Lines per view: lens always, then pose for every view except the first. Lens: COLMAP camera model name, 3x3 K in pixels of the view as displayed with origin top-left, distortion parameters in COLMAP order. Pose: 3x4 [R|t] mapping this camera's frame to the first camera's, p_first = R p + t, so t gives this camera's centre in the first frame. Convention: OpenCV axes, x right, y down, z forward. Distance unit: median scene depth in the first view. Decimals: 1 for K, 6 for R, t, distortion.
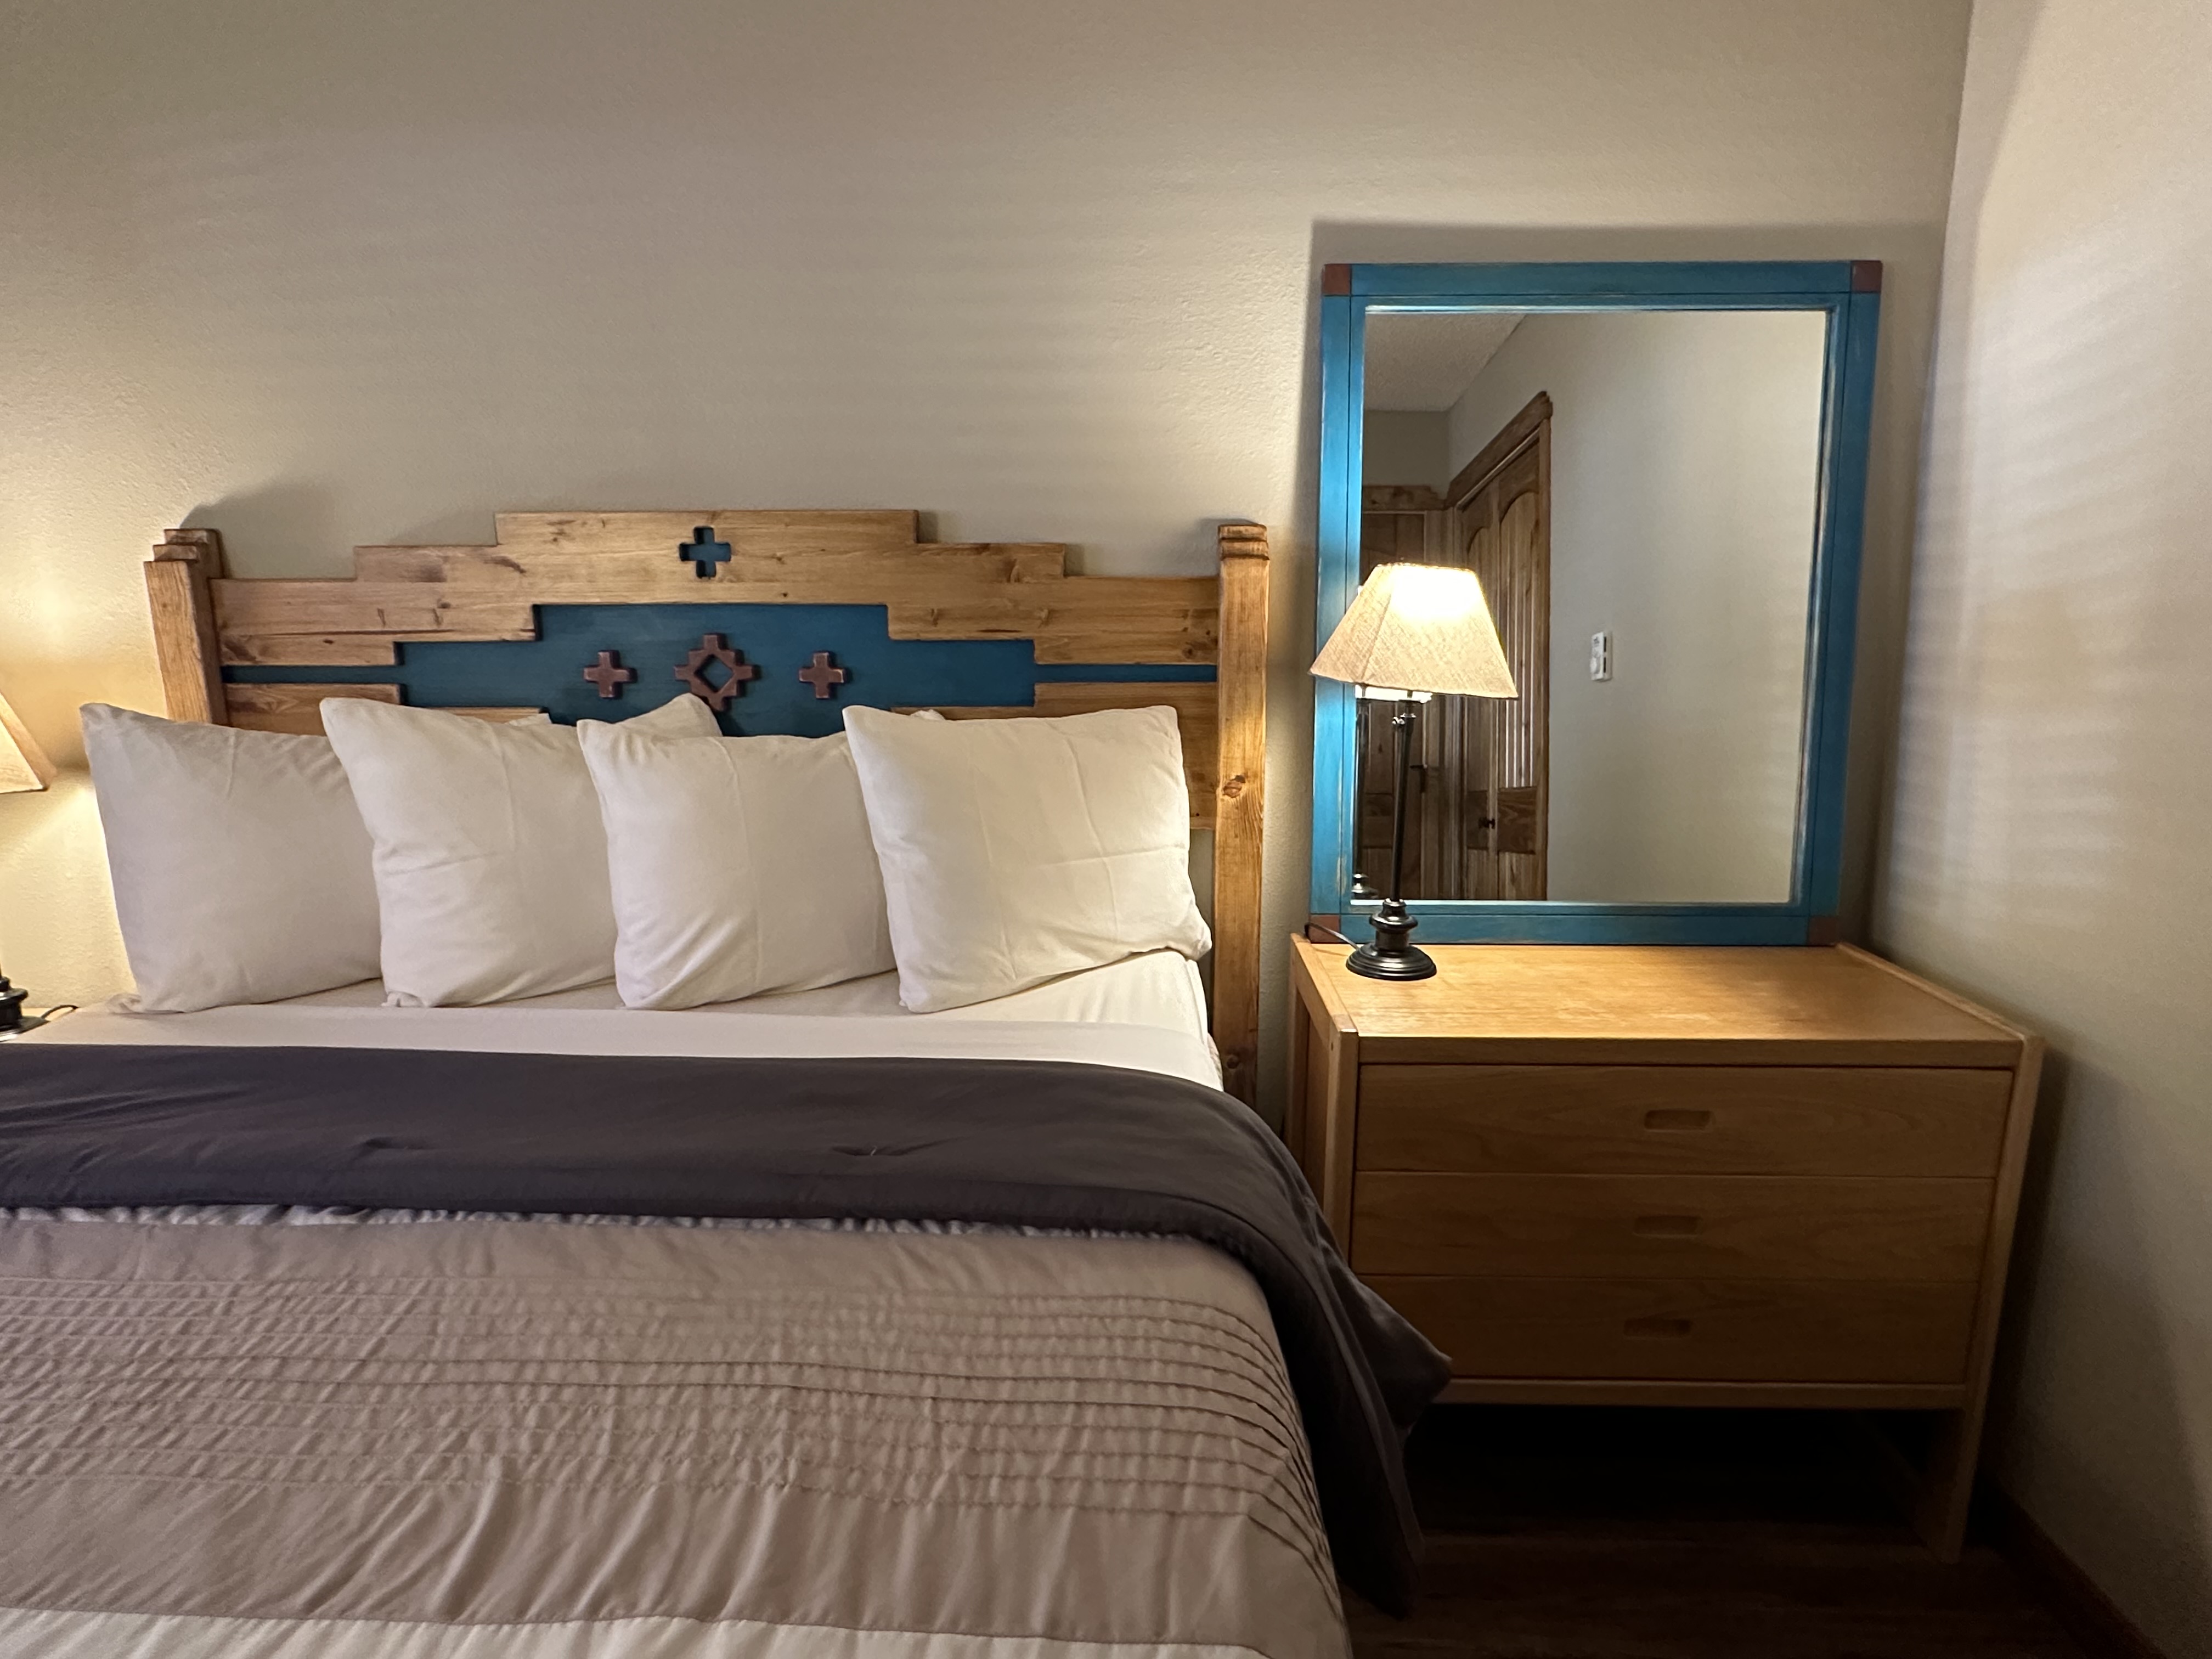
lens RADIAL K [[1240.1, 0, 1099.7], [0, 1240.1, 842.1], [0, 0, 1]] dist [-0.001632, -0.000304]
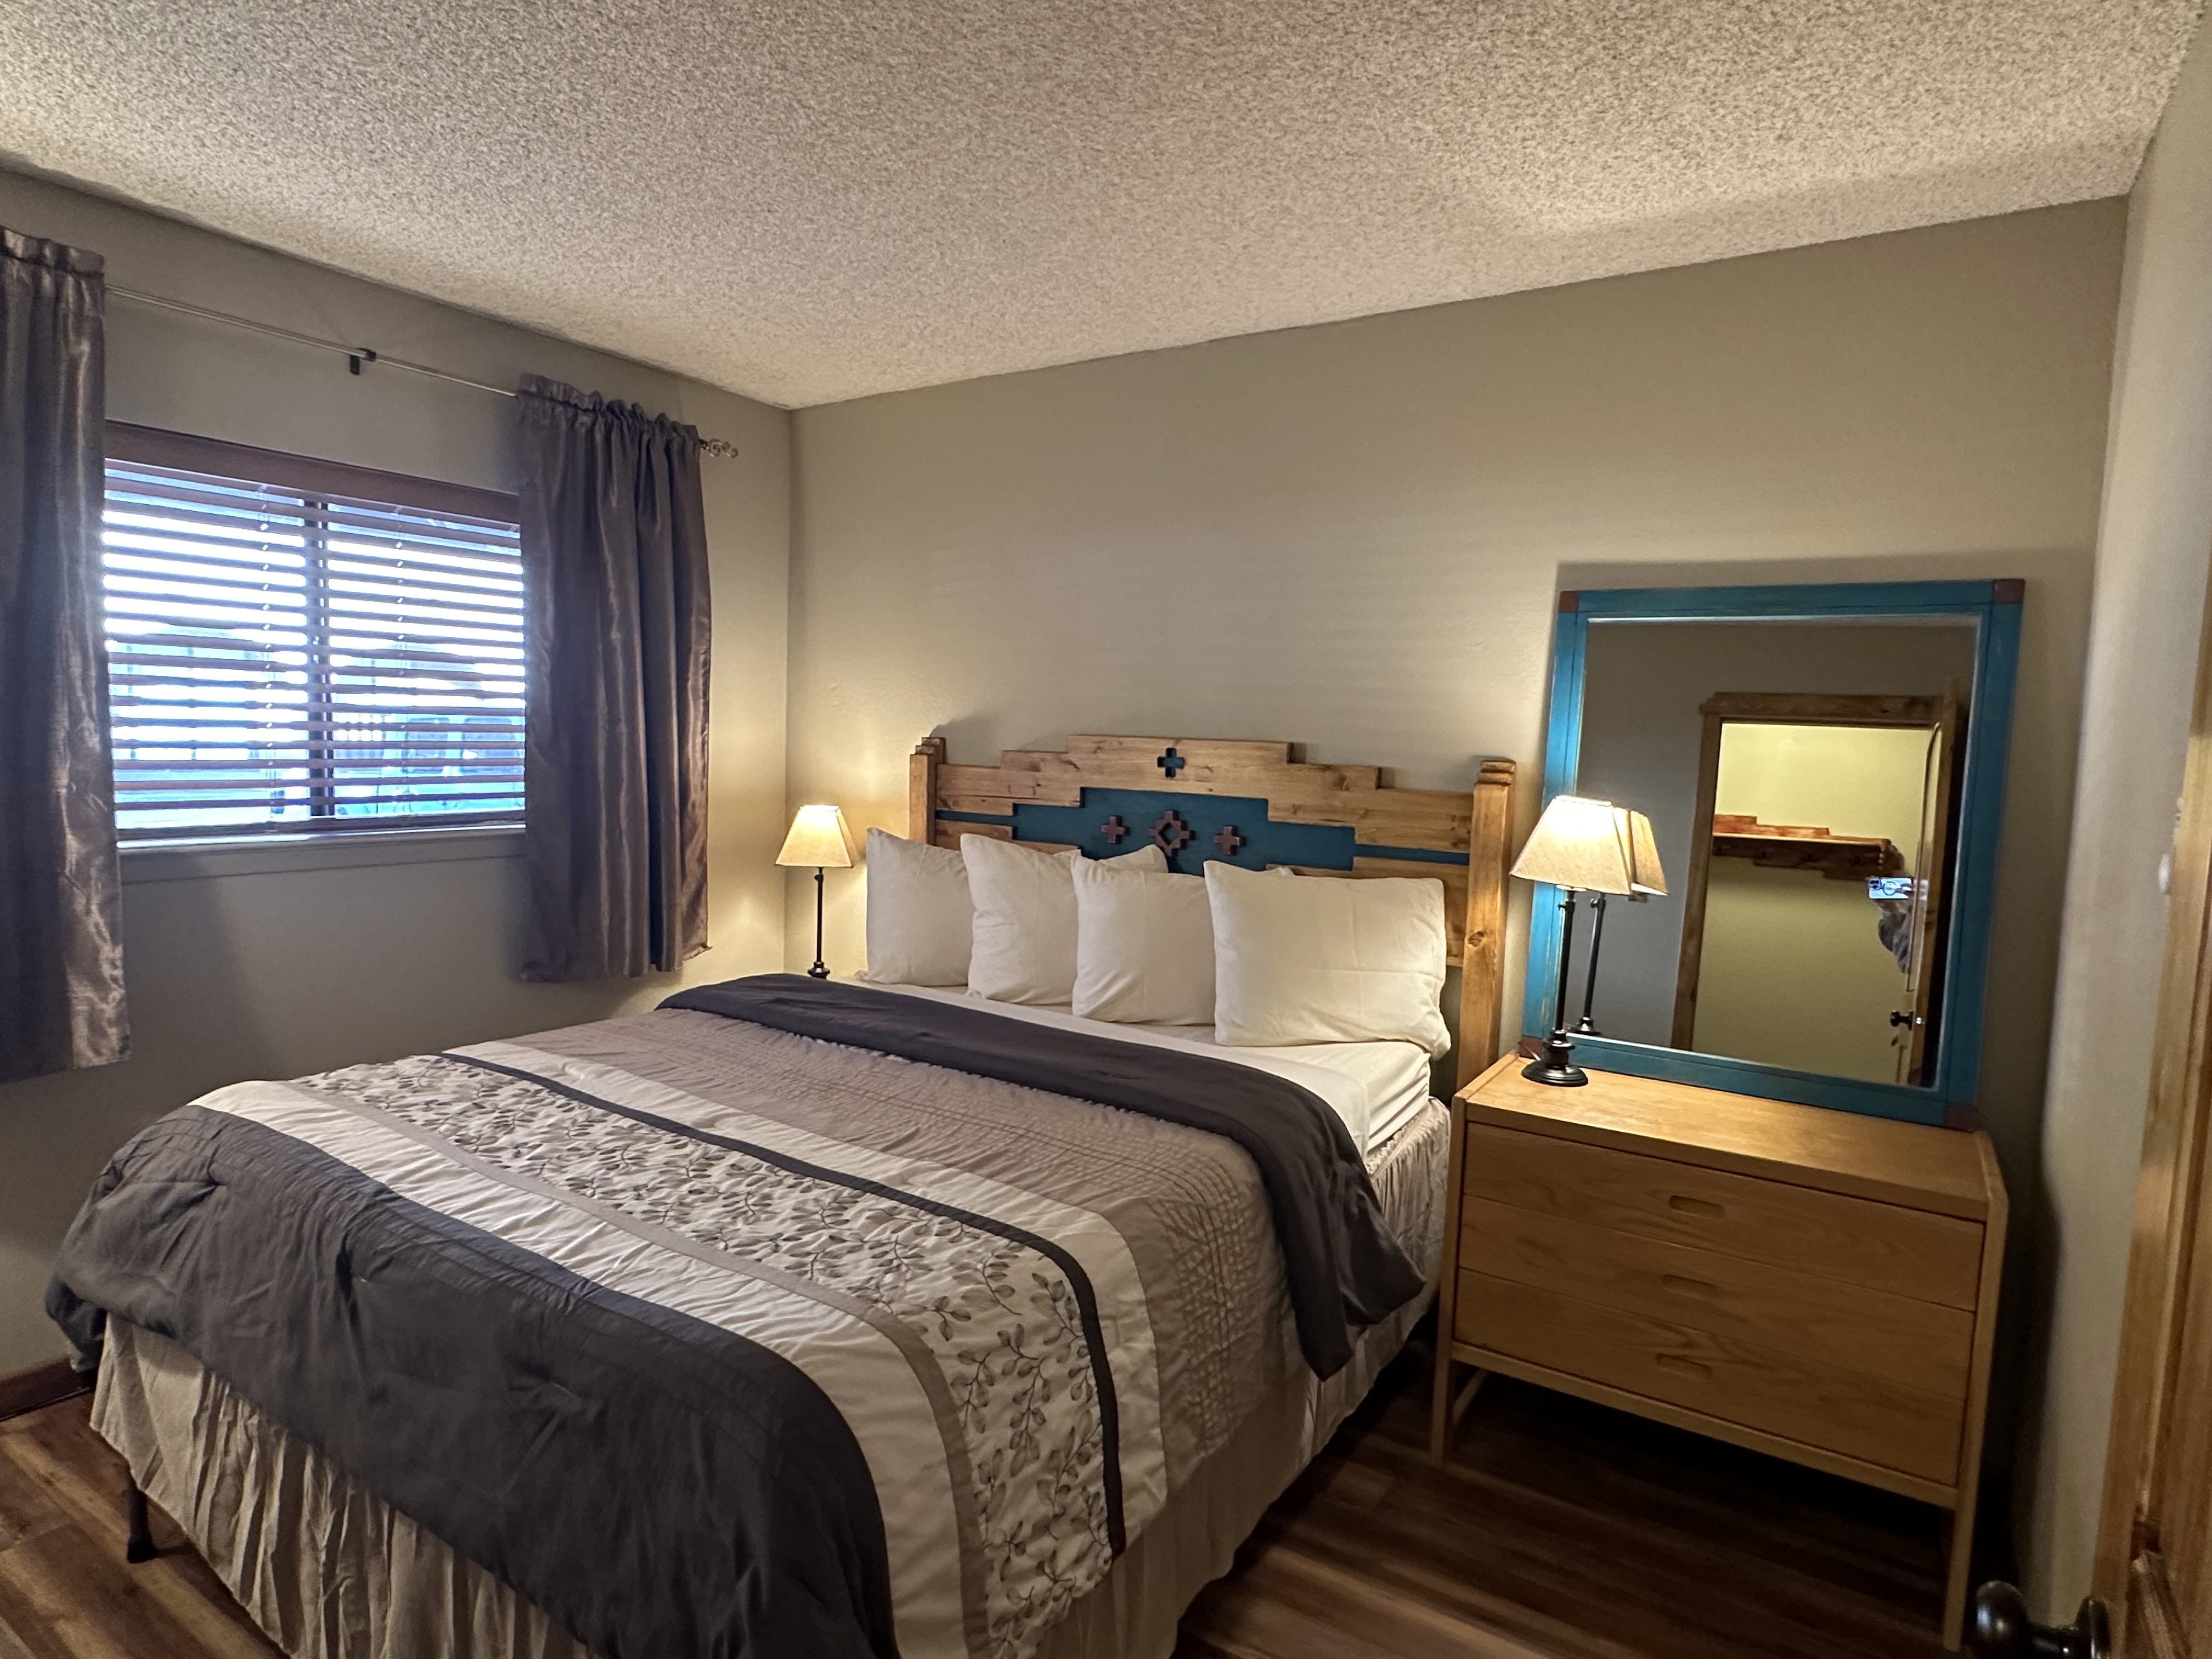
lens RADIAL K [[1240.1, 0, 1099.7], [0, 1240.1, 842.1], [0, 0, 1]] dist [-0.001632, -0.000304]
pose [[0.854759, 0.077977, -0.513134, 0.473929], [-0.137196, 0.987430, -0.078484, 0.017745], [0.500564, 0.137485, 0.854713, -0.473069]]
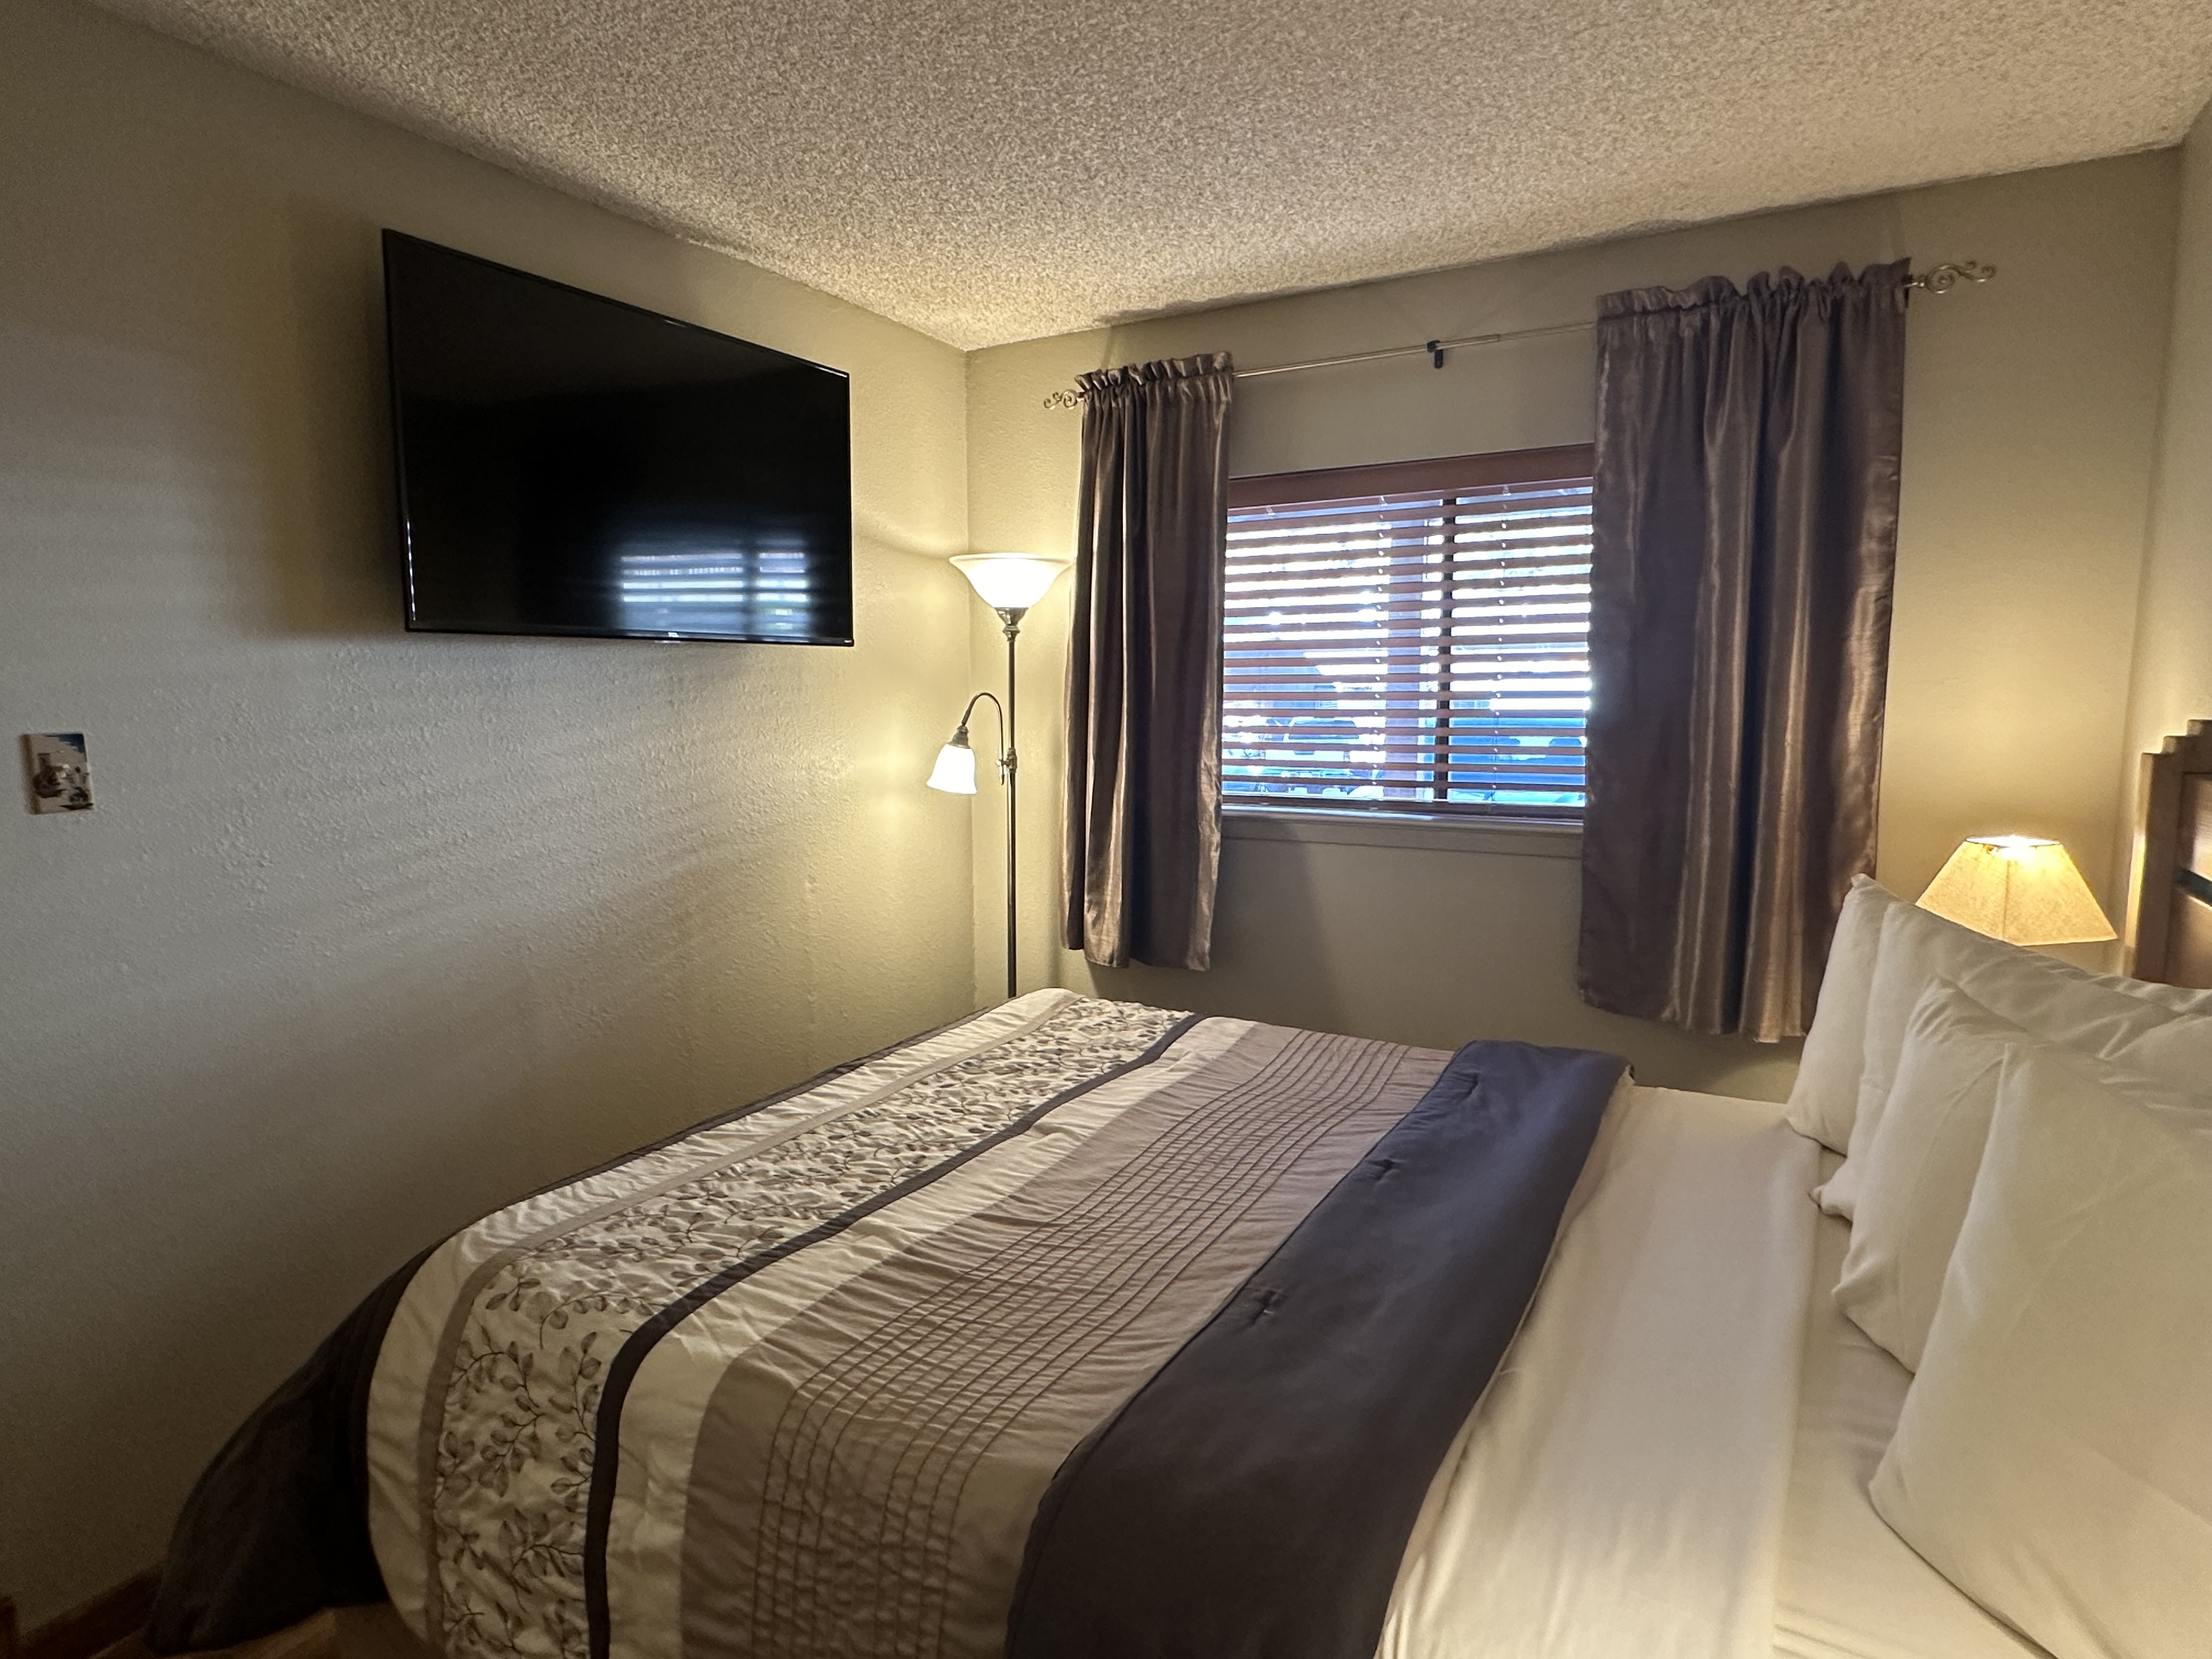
lens RADIAL K [[1245.7, 0, 1086.0], [0, 1245.7, 831.6], [0, 0, 1]] dist [0.000059, -0.000449]
pose [[-0.469582, 0.108856, -0.876152, 0.505725], [-0.167445, 0.963379, 0.209437, -0.234366], [0.866865, 0.245055, -0.434158, 0.716479]]
